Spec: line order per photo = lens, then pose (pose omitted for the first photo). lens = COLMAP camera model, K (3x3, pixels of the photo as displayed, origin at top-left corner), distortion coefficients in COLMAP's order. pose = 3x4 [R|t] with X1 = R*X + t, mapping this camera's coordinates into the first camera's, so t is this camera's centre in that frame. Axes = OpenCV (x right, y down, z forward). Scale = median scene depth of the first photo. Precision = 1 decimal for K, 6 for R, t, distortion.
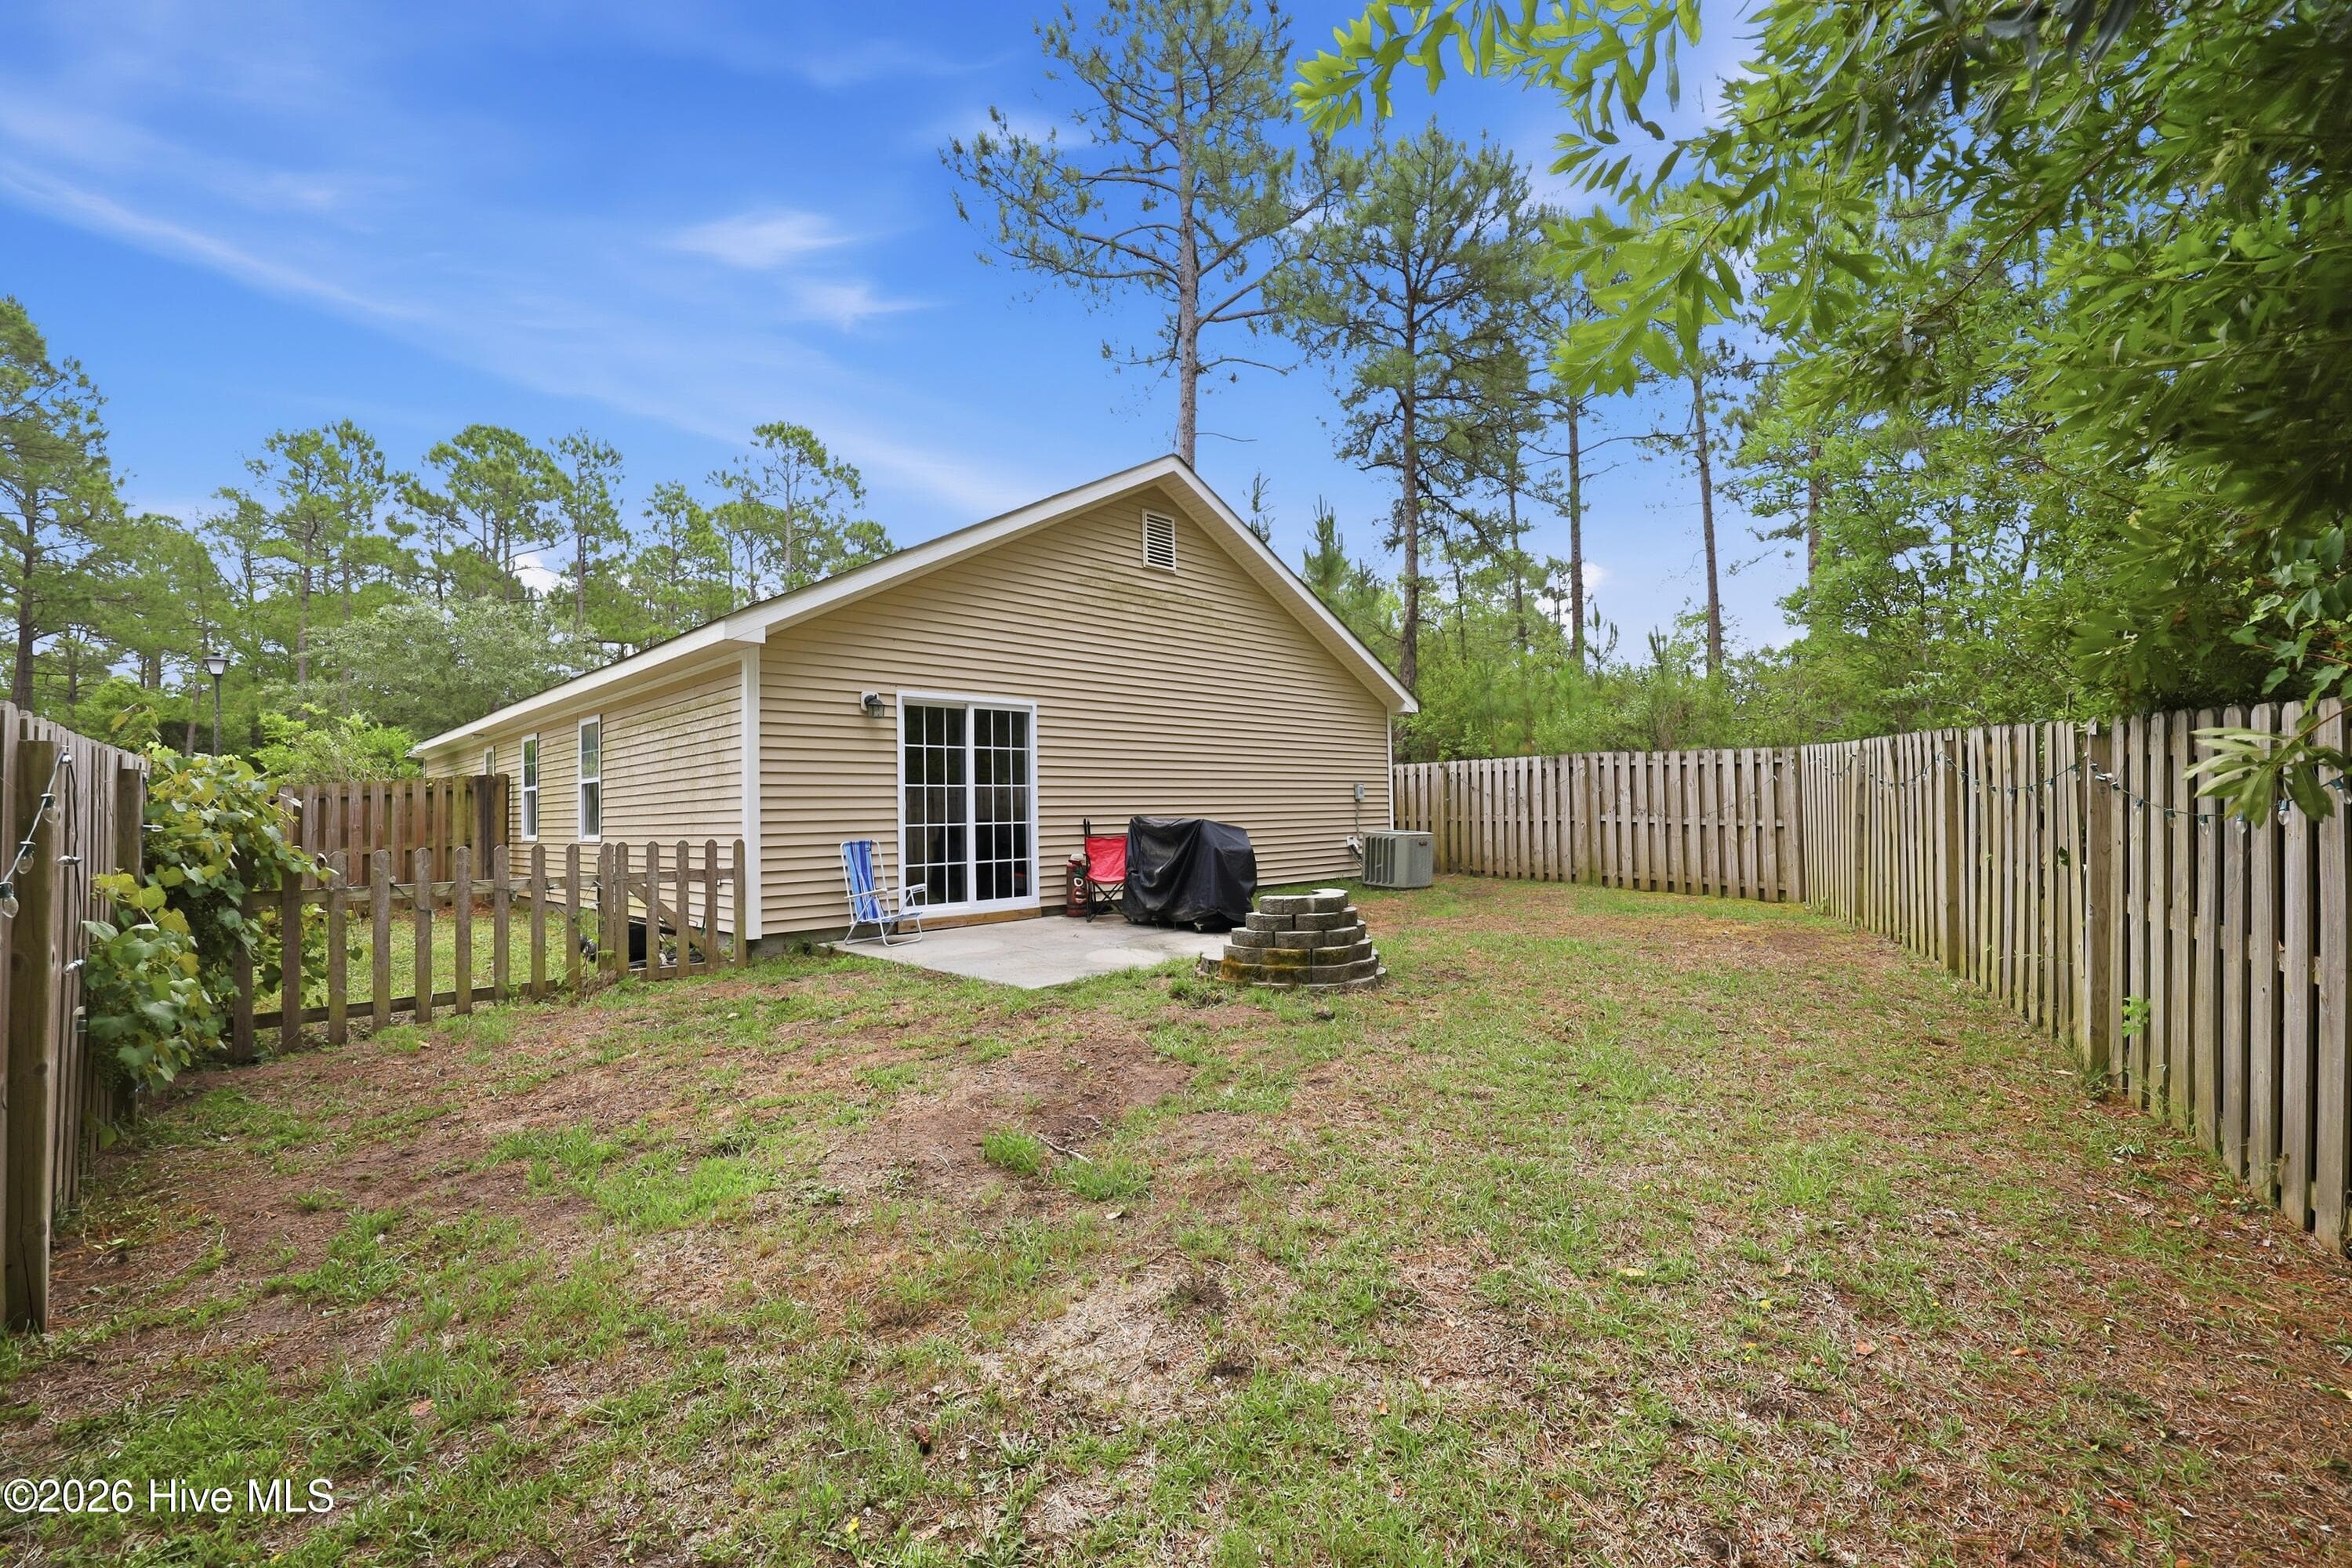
lens RADIAL K [[995.2, 0, 1176.0], [0, 995.2, 784.0], [0, 0, 1]] dist [0.001239, -0.000019]
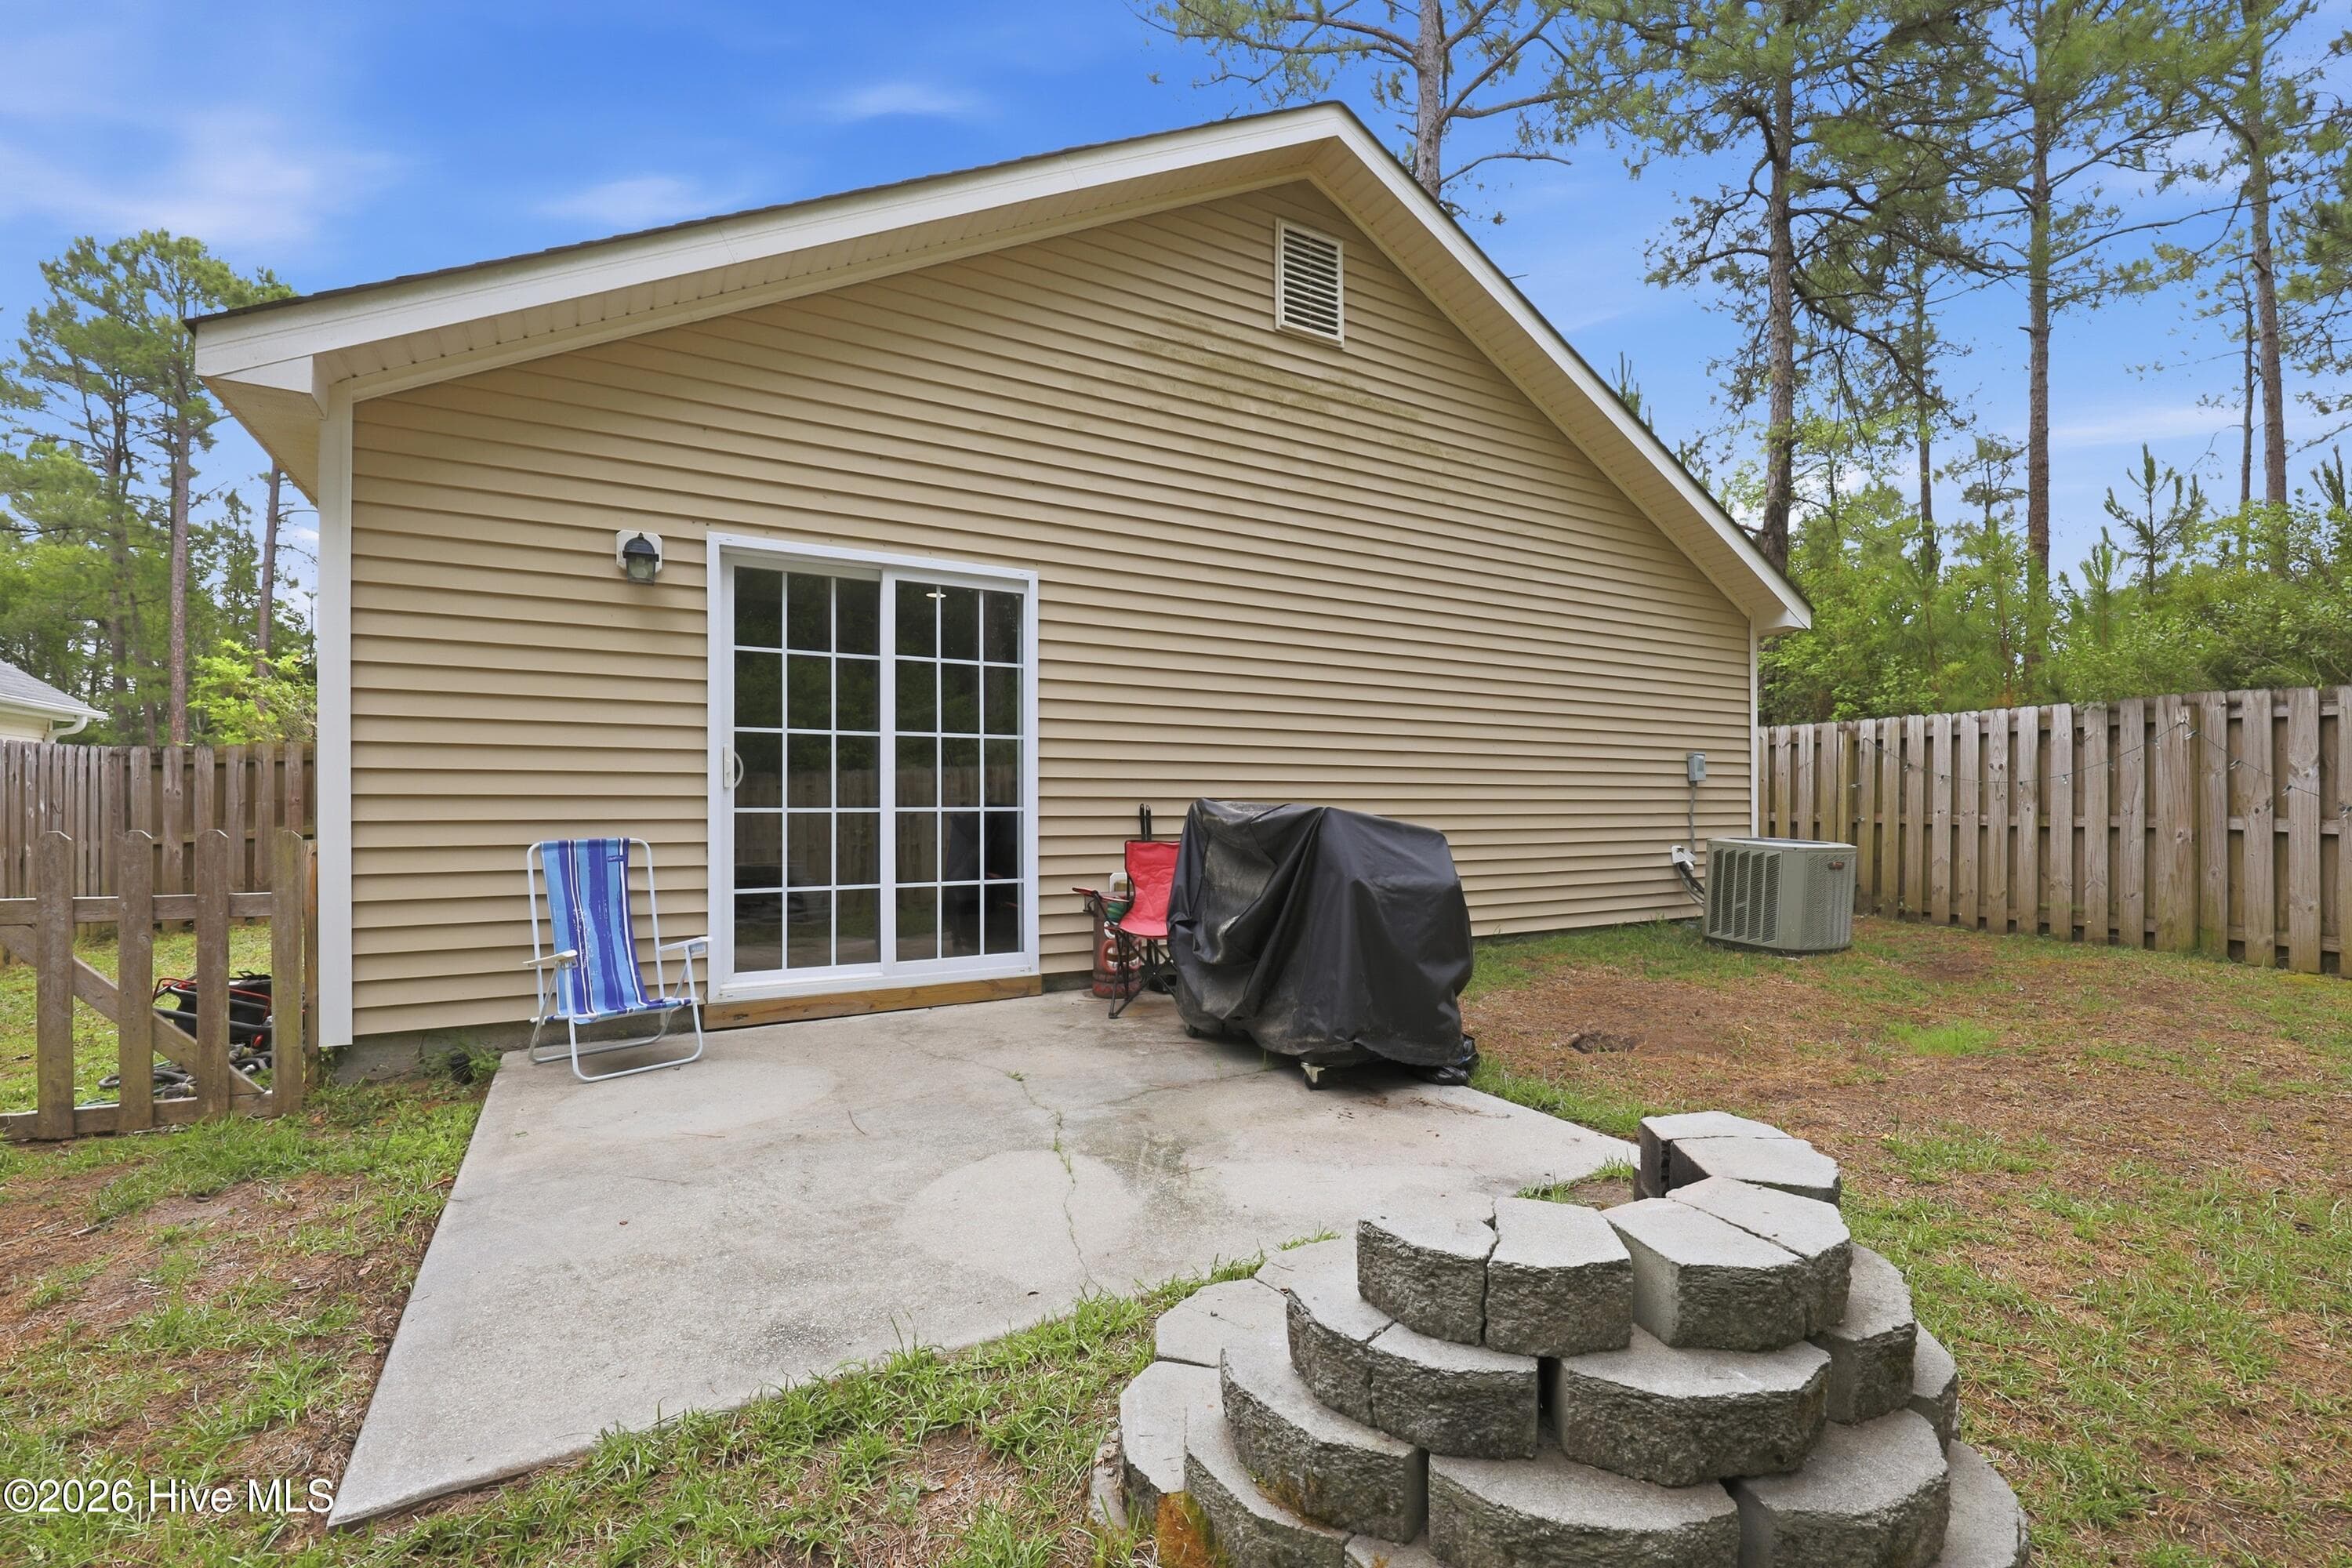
lens RADIAL K [[1008.9, 0, 1177.4], [0, 1008.9, 800.2], [0, 0, 1]] dist [0.001524, 0.000241]
pose [[0.967233, 0.016298, -0.253367, 0.060770], [-0.009904, 0.999600, 0.026491, 0.018904], [0.253697, -0.023113, 0.967007, 0.500754]]
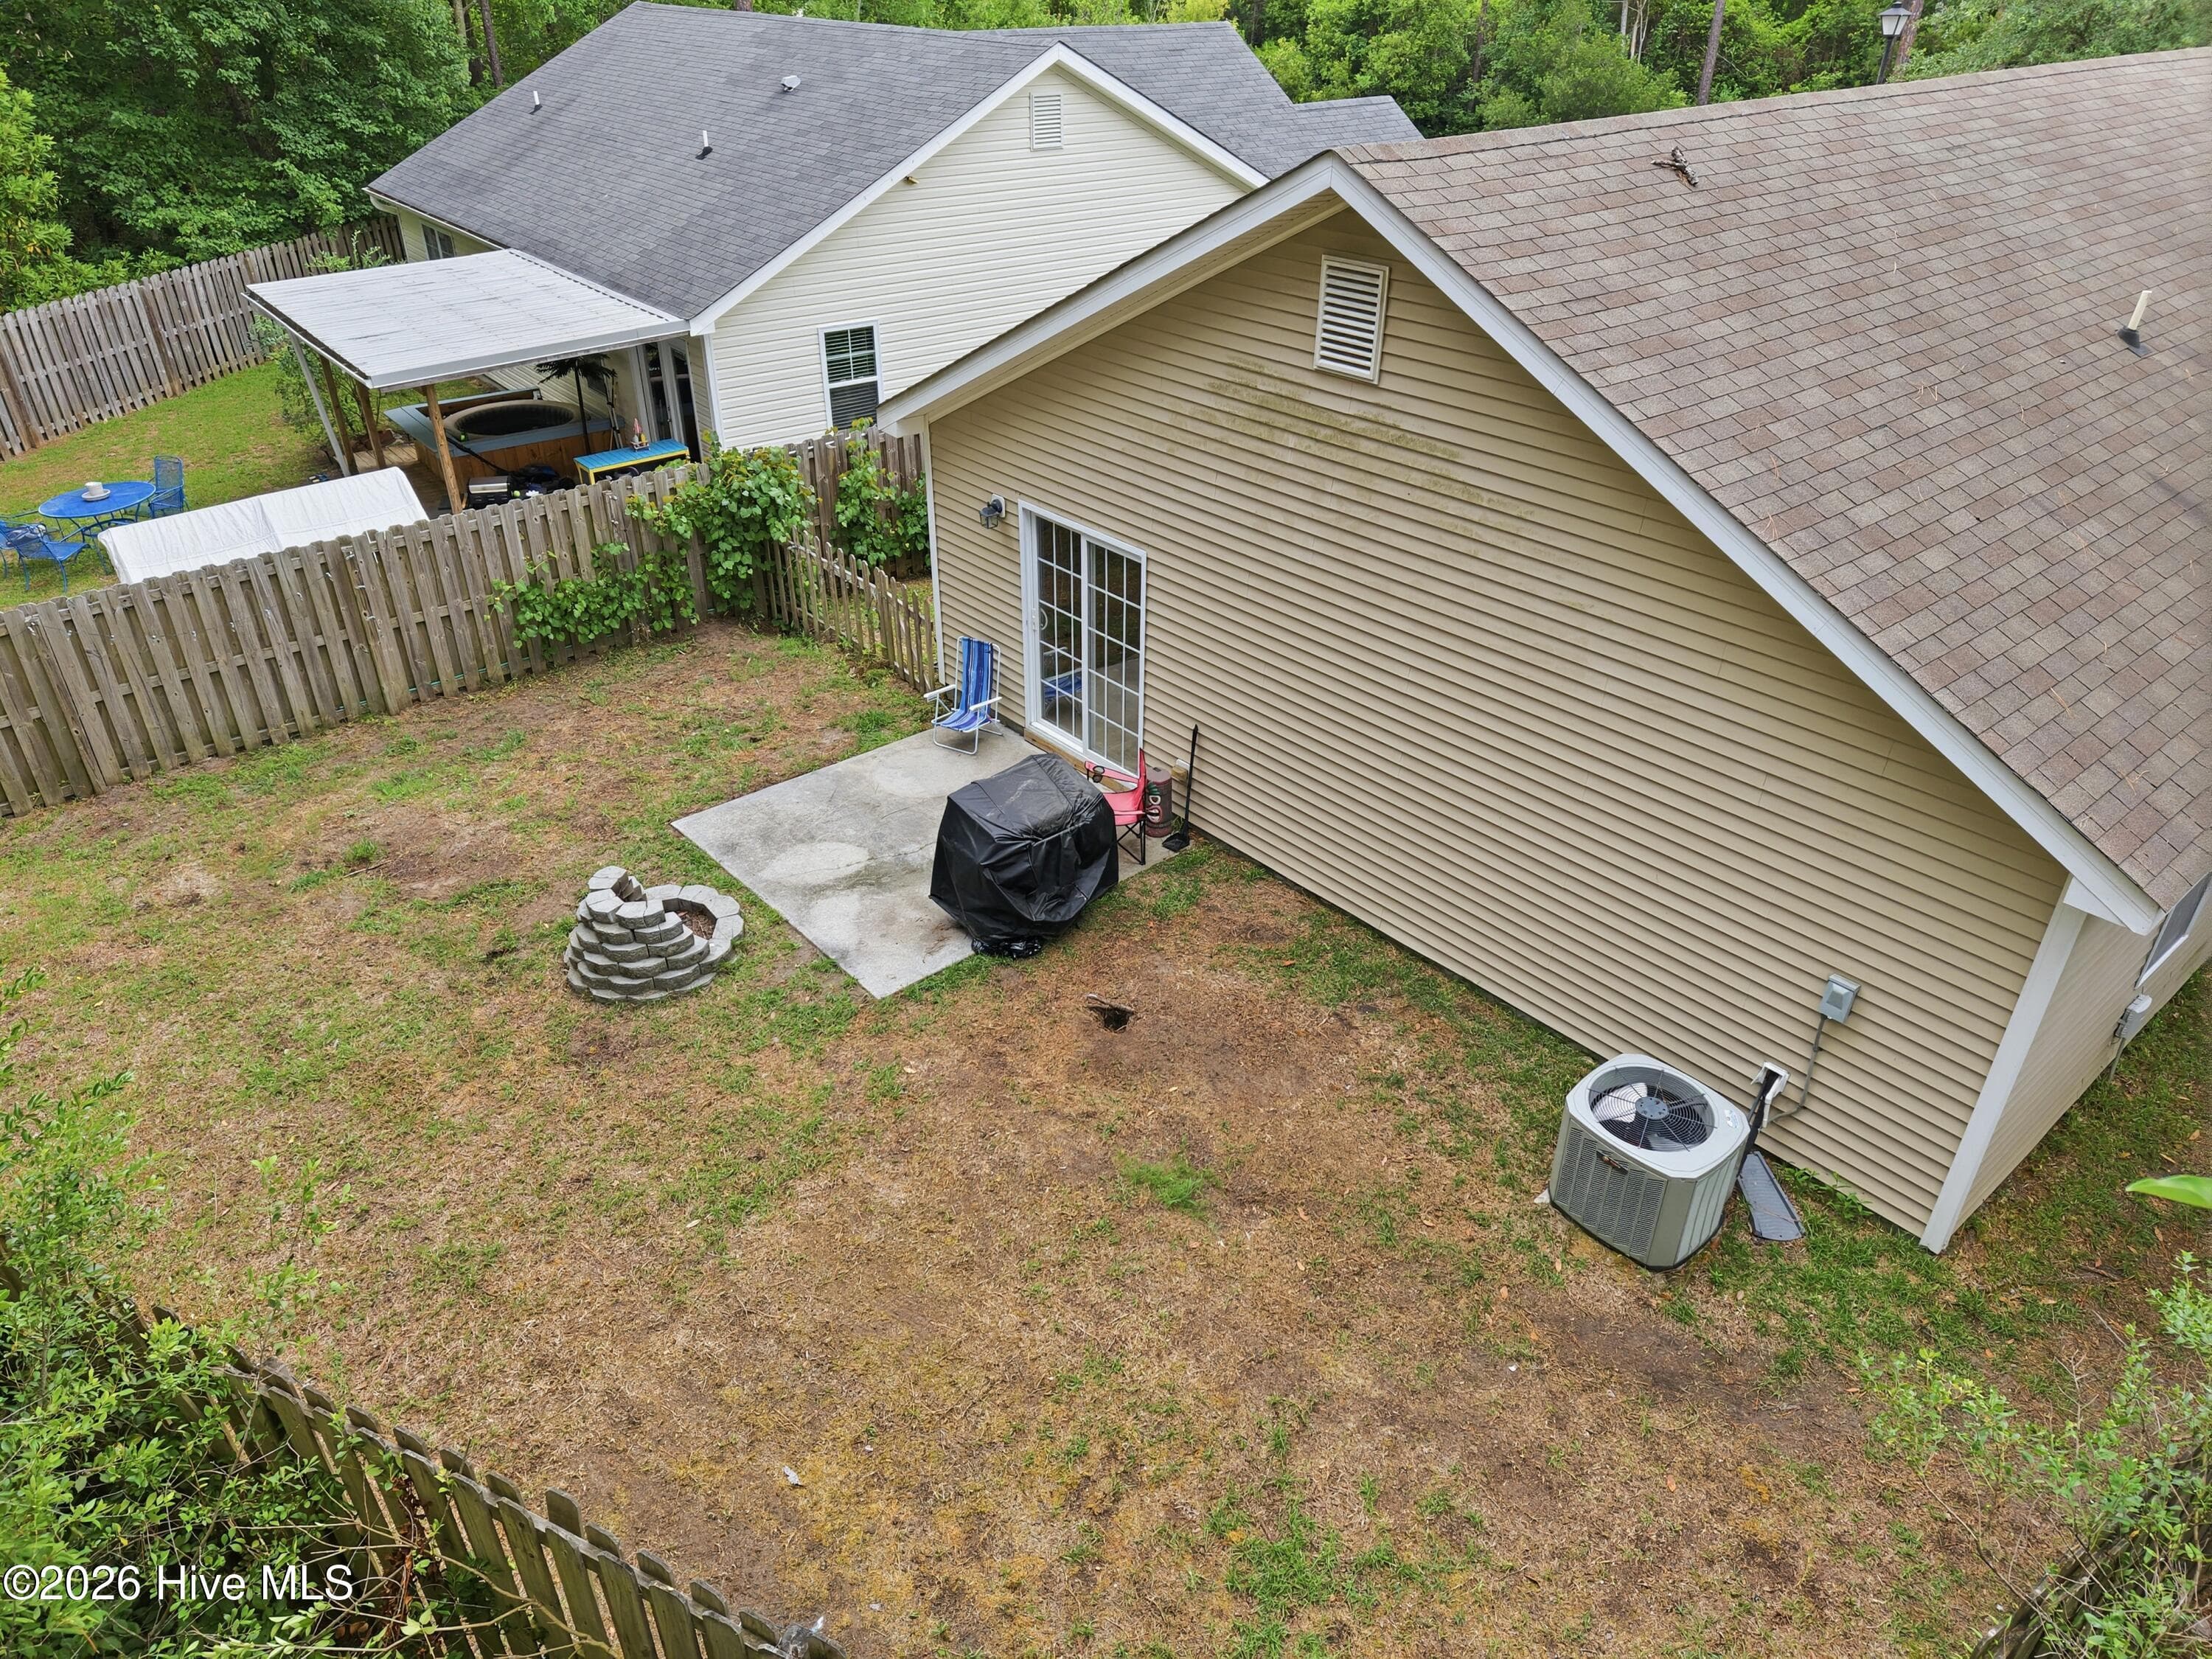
lens RADIAL K [[1471.5, 0, 1111.5], [0, 1471.5, 821.6], [0, 0, 1]] dist [0.075441, -0.101091]
pose [[-0.063790, 0.525986, -0.848097, 0.865394], [0.022915, 0.850376, 0.525676, -0.473176], [0.997700, 0.014098, -0.066299, 1.020750]]
